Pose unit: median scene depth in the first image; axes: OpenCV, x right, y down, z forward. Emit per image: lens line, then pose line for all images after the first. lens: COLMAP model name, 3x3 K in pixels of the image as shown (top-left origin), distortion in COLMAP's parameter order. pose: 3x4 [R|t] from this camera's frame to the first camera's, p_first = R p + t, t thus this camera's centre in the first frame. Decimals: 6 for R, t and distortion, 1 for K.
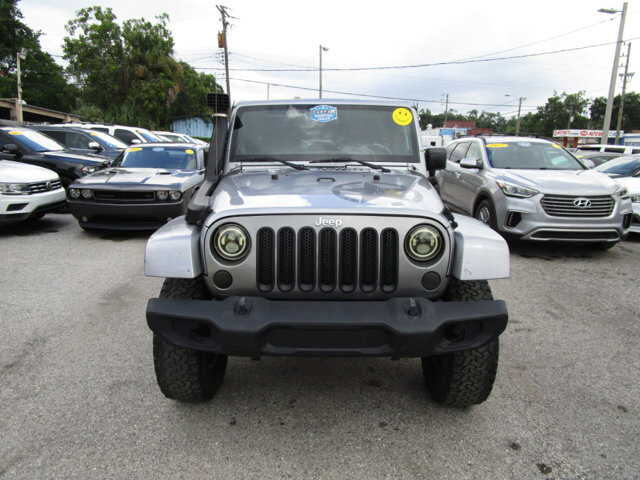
lens RADIAL K [[463.6, 0, 318.0], [0, 463.6, 249.6], [0, 0, 1]] dist [-0.016497, 0.006968]
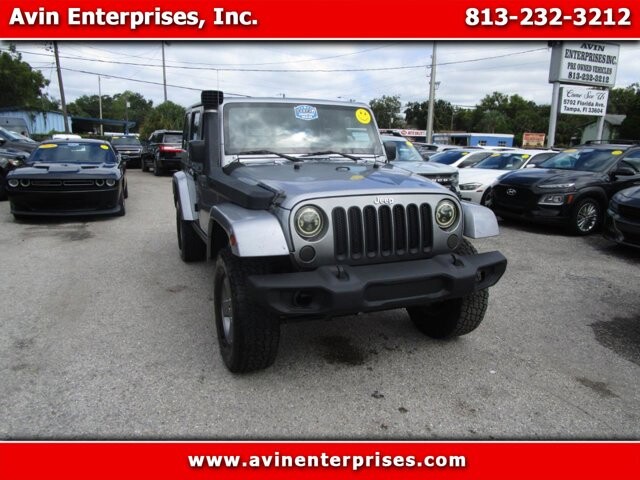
lens RADIAL K [[463.6, 0, 317.1], [0, 463.6, 240.7], [0, 0, 1]] dist [-0.016497, 0.006968]
pose [[0.935164, -0.069166, 0.347398, -0.459260], [0.073670, 0.997283, 0.000242, 0.027388], [-0.346471, 0.025367, 0.937718, -0.080655]]
